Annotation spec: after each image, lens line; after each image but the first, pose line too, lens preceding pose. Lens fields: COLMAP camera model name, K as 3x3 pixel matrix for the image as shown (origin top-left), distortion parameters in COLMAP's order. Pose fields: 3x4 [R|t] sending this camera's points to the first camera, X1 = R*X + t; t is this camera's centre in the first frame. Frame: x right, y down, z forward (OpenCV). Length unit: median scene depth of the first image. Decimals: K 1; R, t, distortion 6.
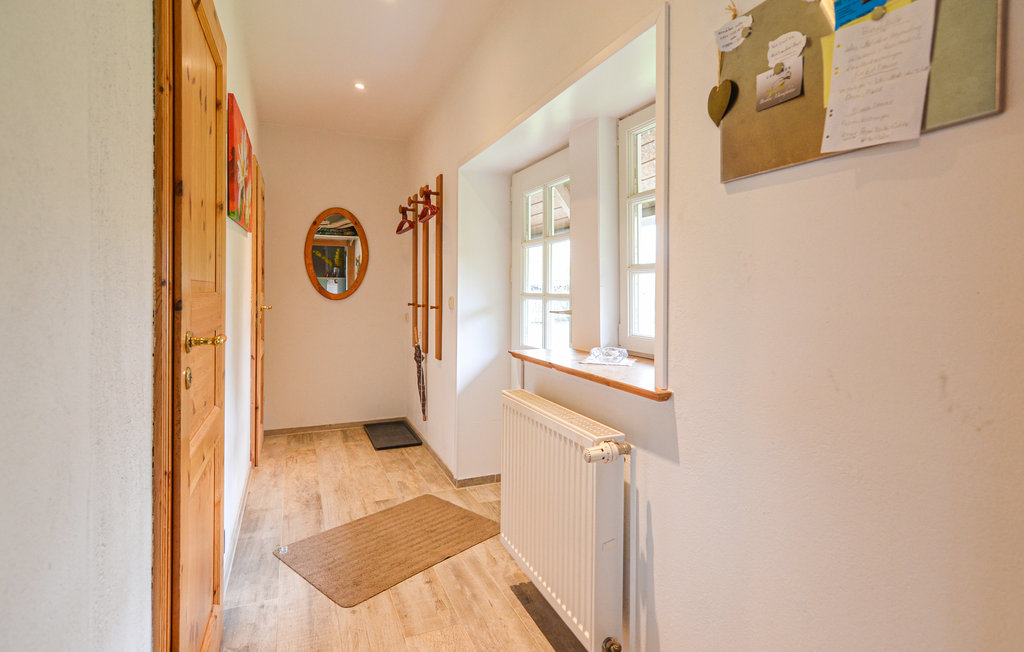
lens RADIAL K [[499.1, 0, 509.4], [0, 499.1, 310.6], [0, 0, 1]] dist [0.000125, -0.000043]
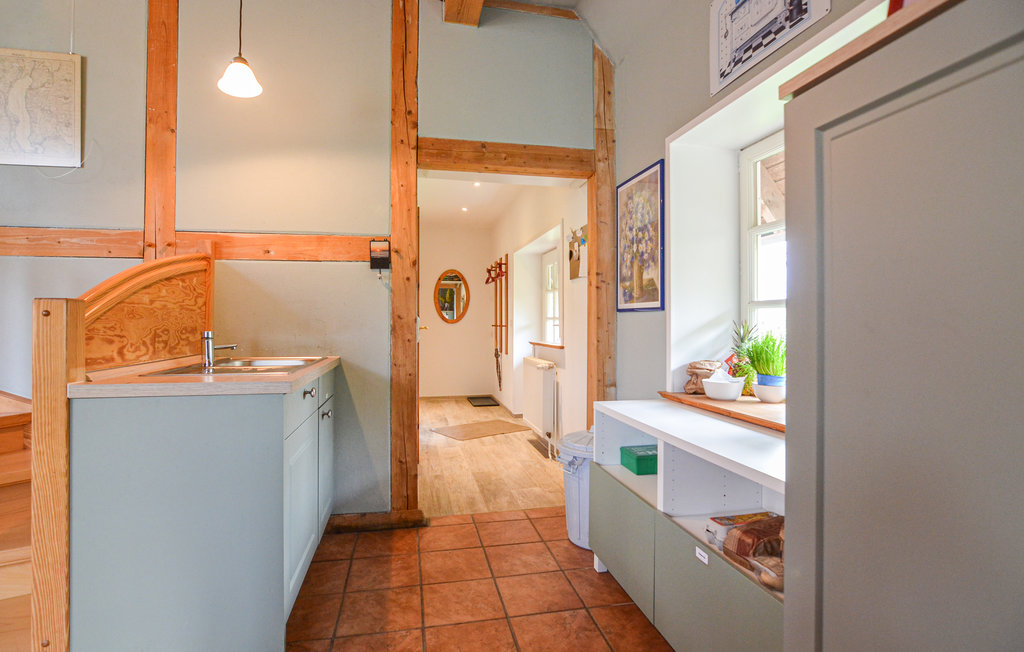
lens RADIAL K [[499.1, 0, 509.4], [0, 499.1, 310.6], [0, 0, 1]] dist [0.000125, -0.000043]
pose [[0.980333, -0.019117, -0.196422, 0.206173], [0.006954, 0.998025, -0.062428, 0.046660], [0.197228, 0.059834, 0.978530, -0.711426]]
